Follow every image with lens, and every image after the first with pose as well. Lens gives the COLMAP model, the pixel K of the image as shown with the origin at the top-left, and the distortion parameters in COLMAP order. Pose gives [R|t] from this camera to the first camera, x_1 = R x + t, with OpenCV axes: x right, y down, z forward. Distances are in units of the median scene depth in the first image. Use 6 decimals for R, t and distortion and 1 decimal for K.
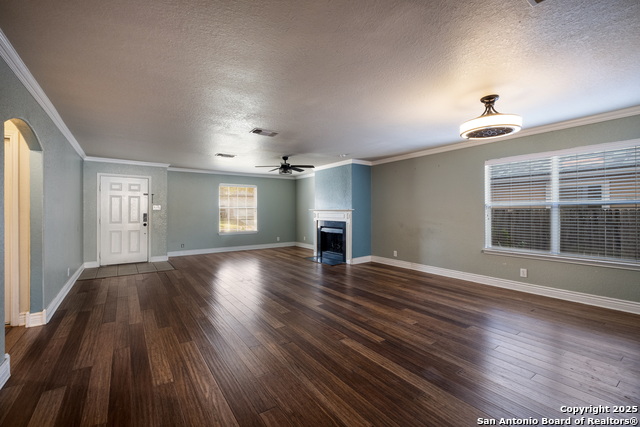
lens RADIAL K [[272.8, 0, 318.3], [0, 272.8, 212.1], [0, 0, 1]] dist [0.007322, -0.004047]
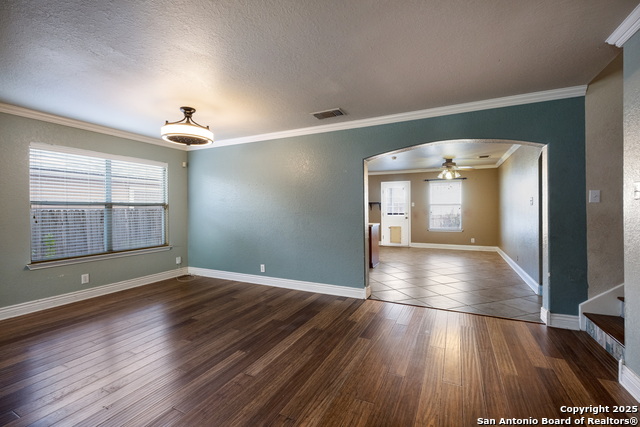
lens RADIAL K [[272.8, 0, 321.4], [0, 272.8, 209.5], [0, 0, 1]] dist [0.007322, -0.004047]
pose [[-0.483368, 0.007042, 0.875389, -0.458922], [0.008137, 0.999961, -0.003551, 0.001063], [-0.875380, 0.005407, -0.483406, 0.792328]]
